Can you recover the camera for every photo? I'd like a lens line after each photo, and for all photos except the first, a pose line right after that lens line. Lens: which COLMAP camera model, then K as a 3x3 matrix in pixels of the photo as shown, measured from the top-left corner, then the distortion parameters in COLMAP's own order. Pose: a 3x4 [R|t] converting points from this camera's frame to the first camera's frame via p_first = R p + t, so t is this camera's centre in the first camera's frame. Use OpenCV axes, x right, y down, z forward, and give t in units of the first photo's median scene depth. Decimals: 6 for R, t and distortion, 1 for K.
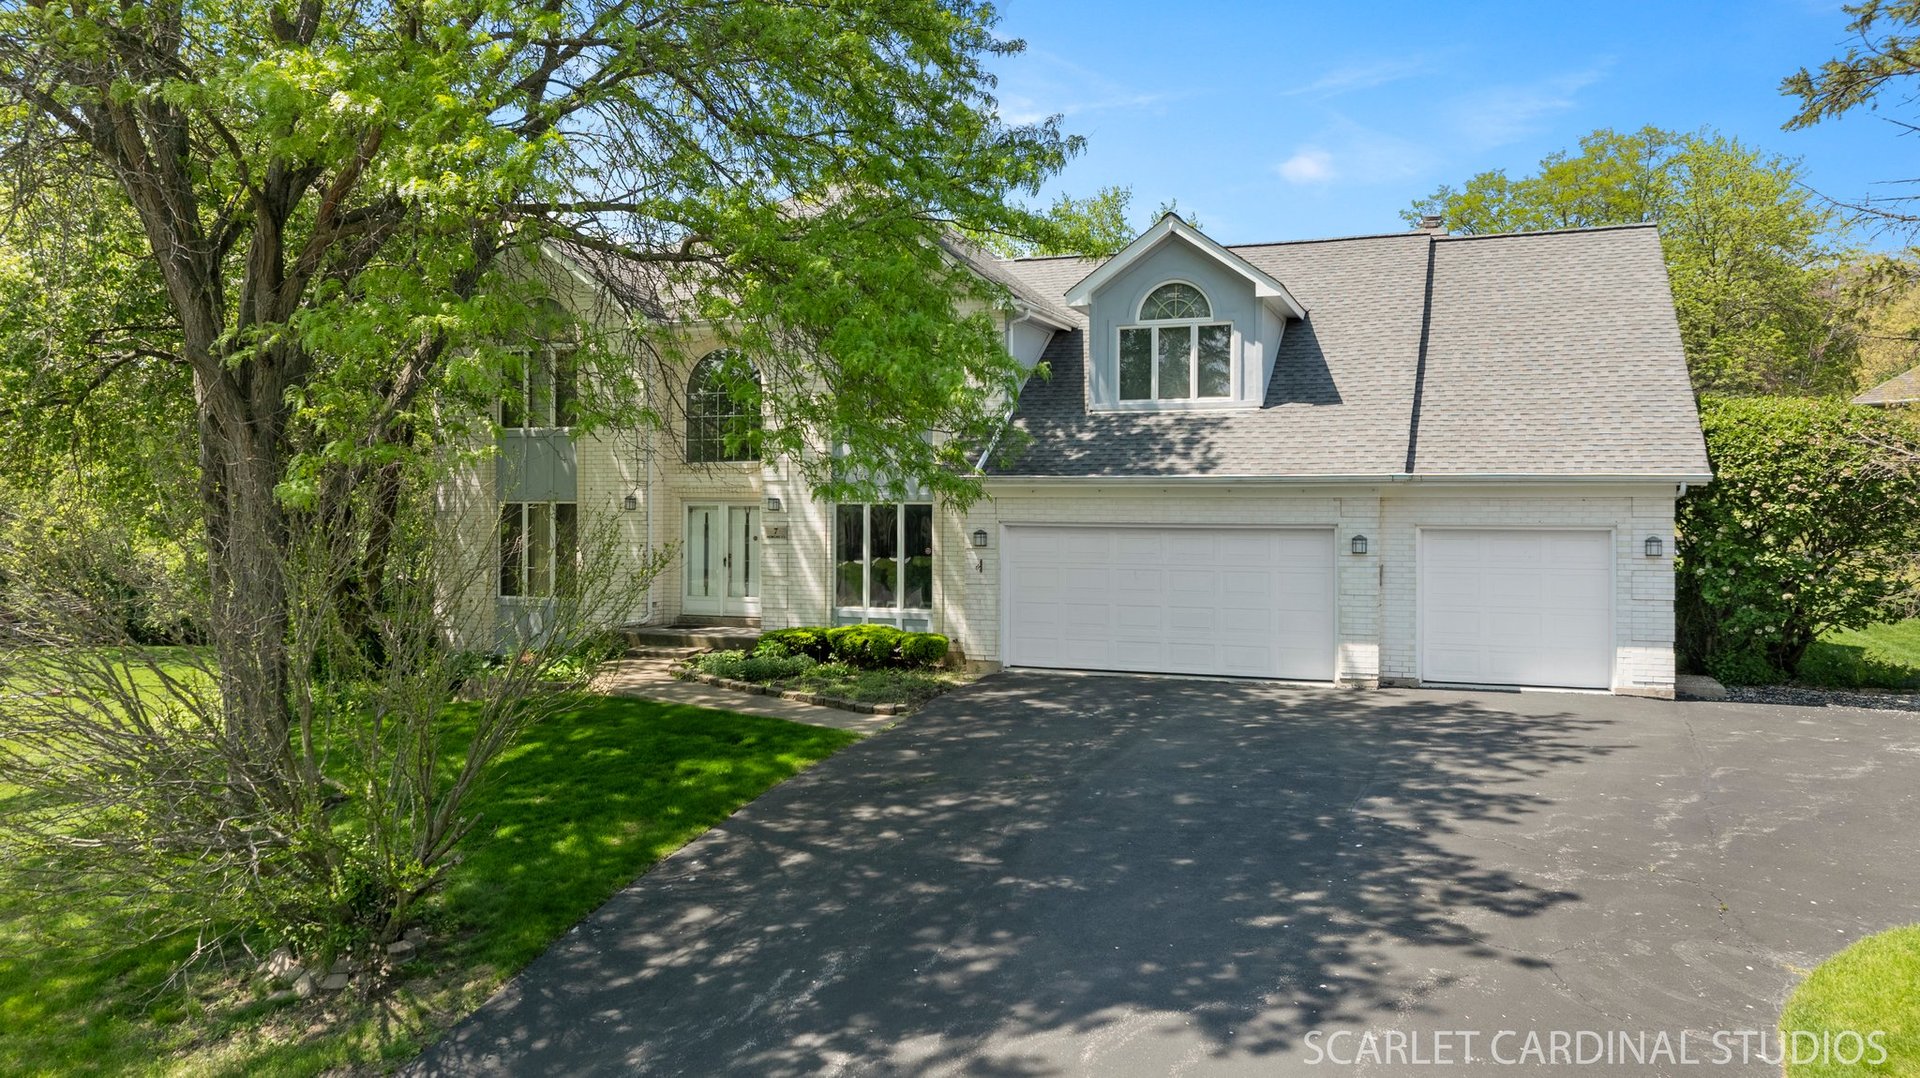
lens RADIAL K [[1537.4, 0, 960.0], [0, 1537.4, 539.0], [0, 0, 1]] dist [-0.044429, 0.000269]
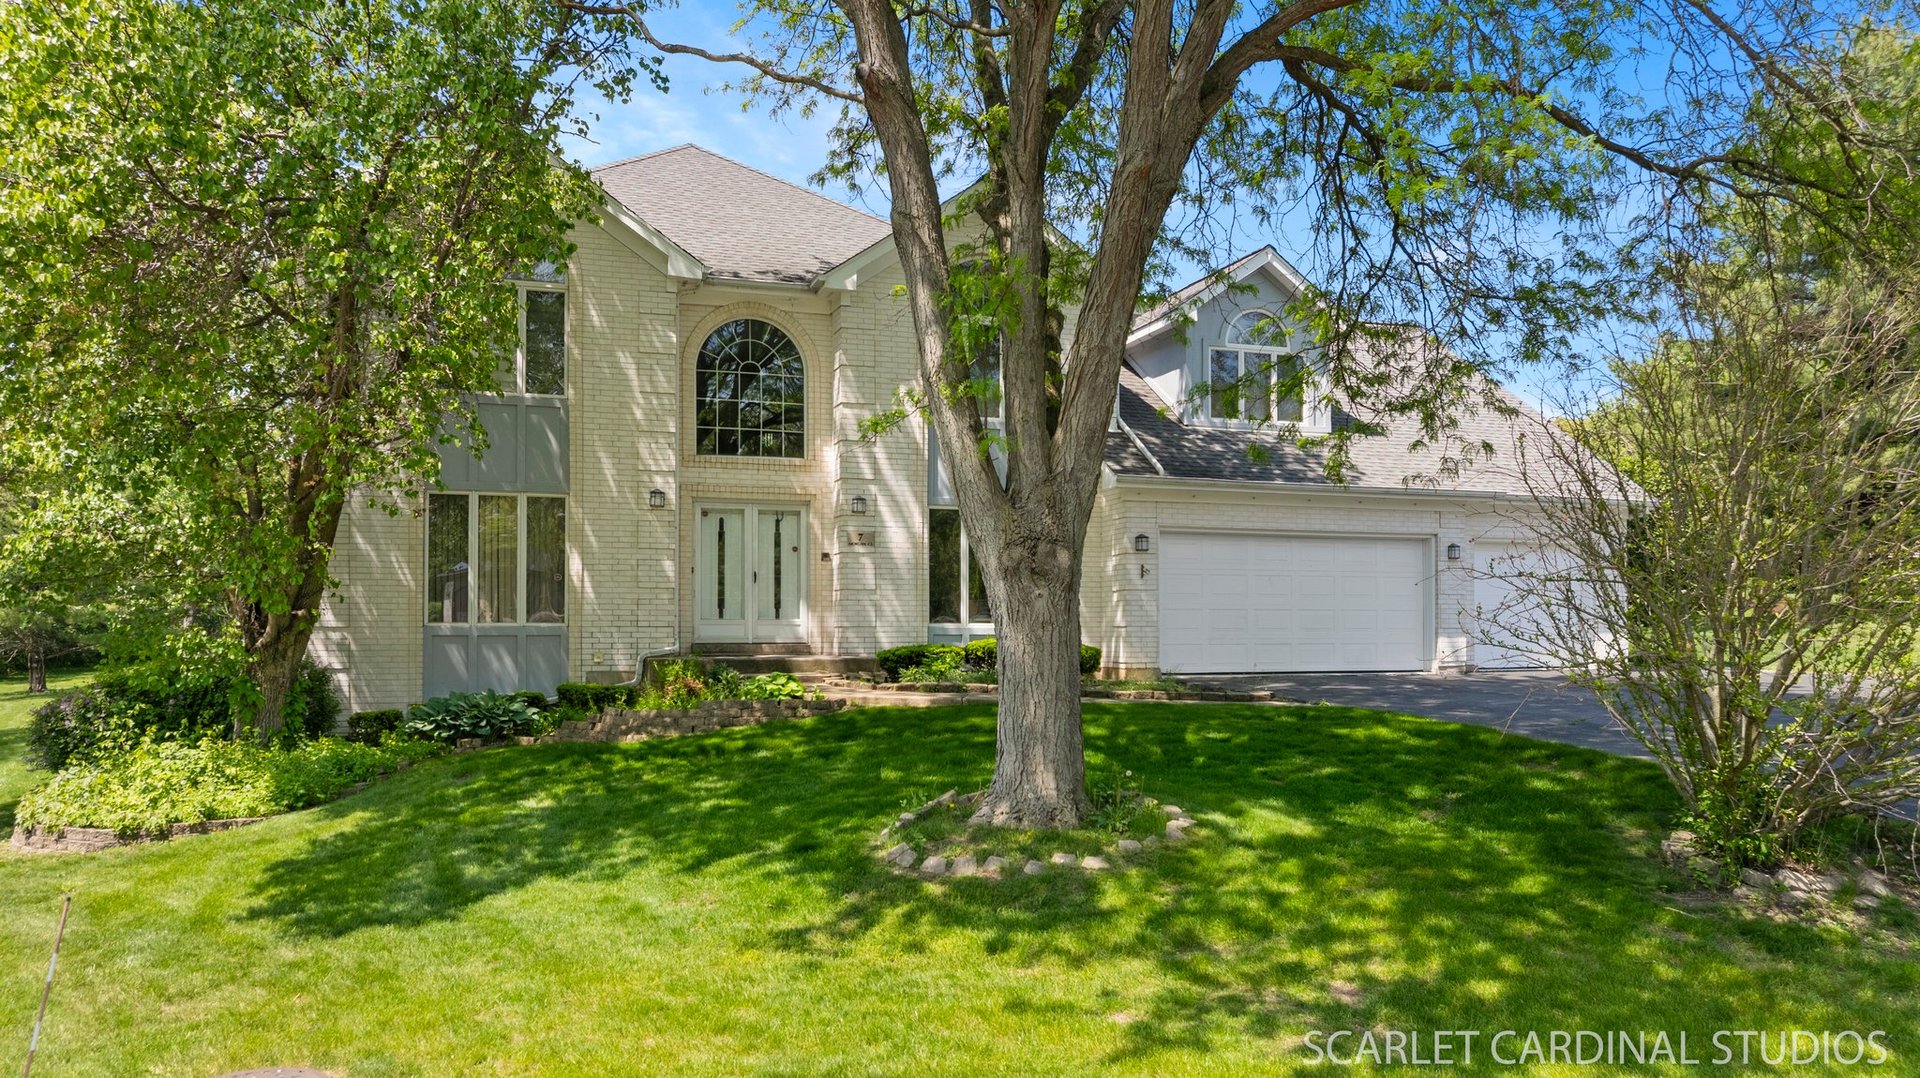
lens RADIAL K [[1537.4, 0, 960.0], [0, 1537.4, 539.0], [0, 0, 1]] dist [-0.044429, 0.000269]
pose [[0.725219, 0.048827, 0.686785, -0.835265], [0.024440, 0.995028, -0.096549, 0.100059], [-0.688085, 0.086804, 0.720420, 0.430835]]
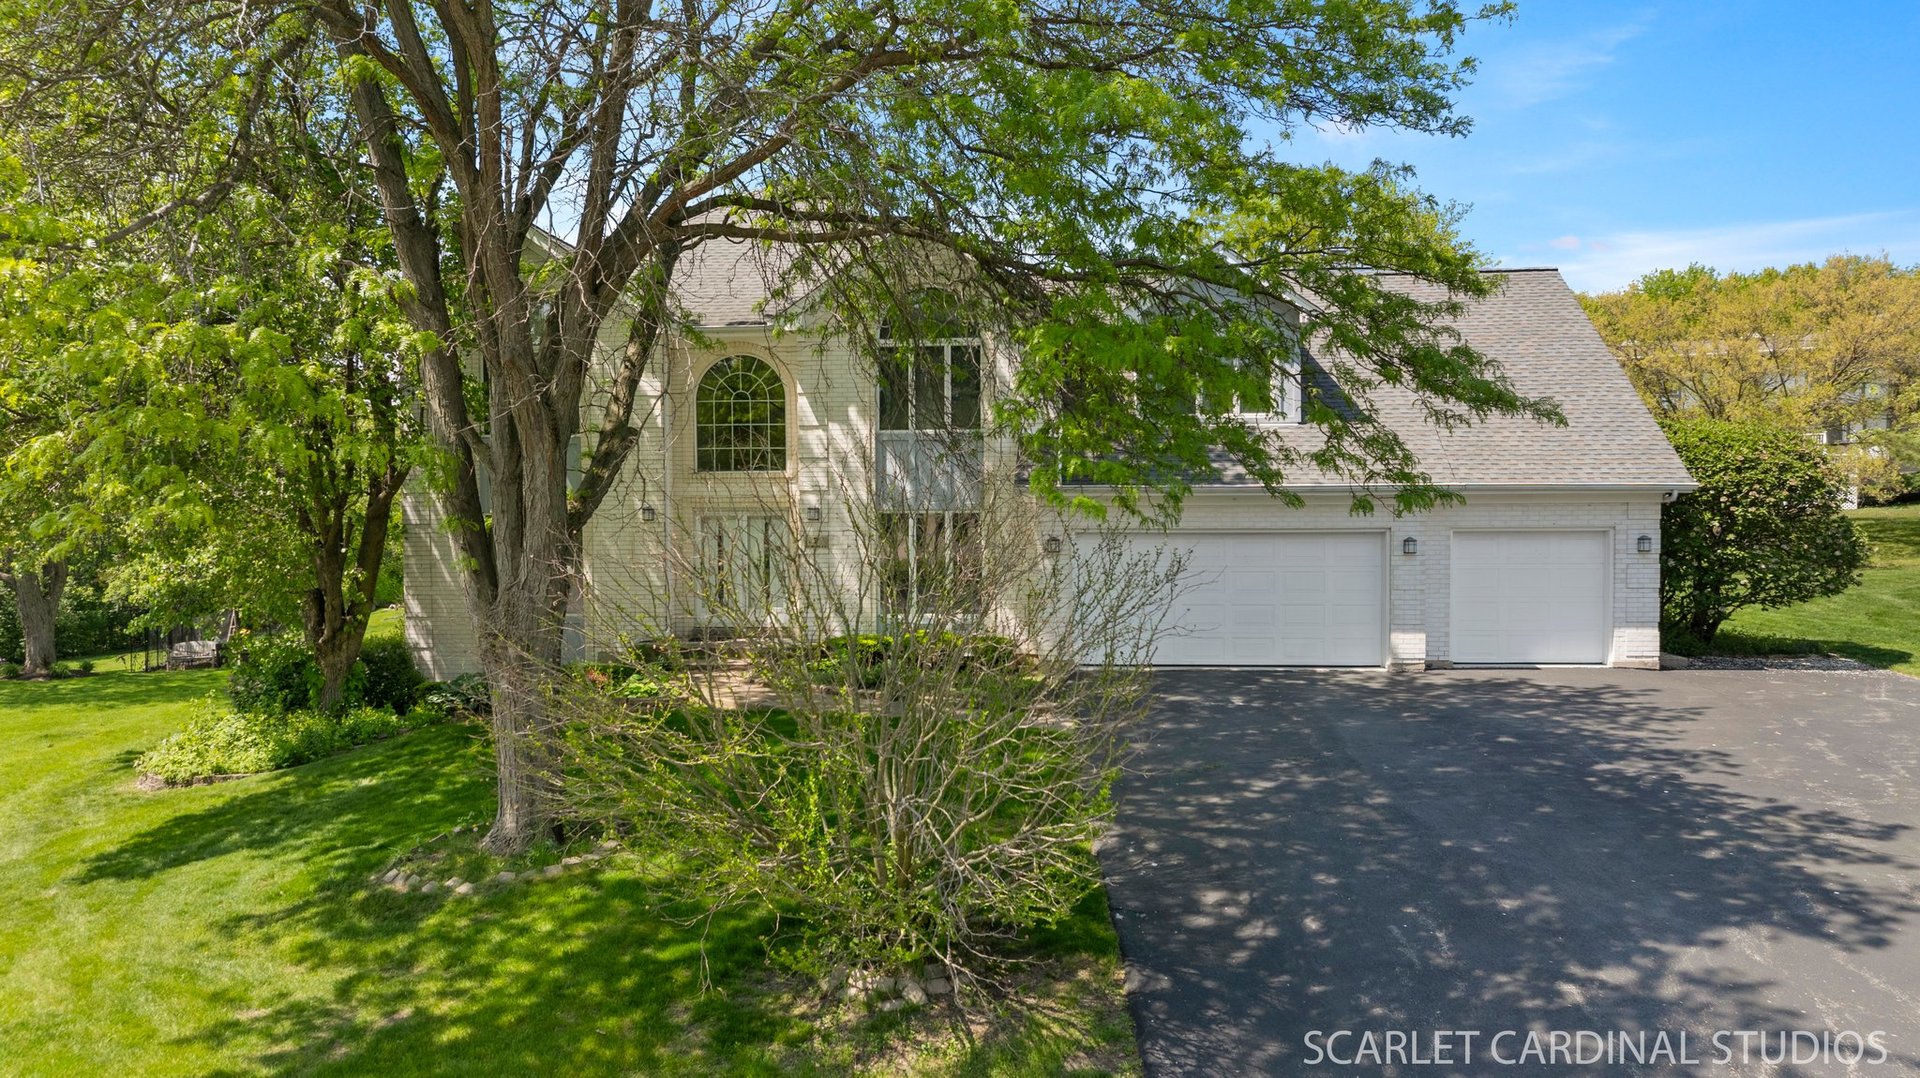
lens RADIAL K [[1537.4, 0, 960.0], [0, 1537.4, 539.0], [0, 0, 1]] dist [-0.044429, 0.000269]
pose [[0.956491, -0.013842, 0.291435, -0.403564], [0.014238, 0.999898, 0.000762, -0.007097], [-0.291416, 0.003421, 0.956590, 0.006149]]
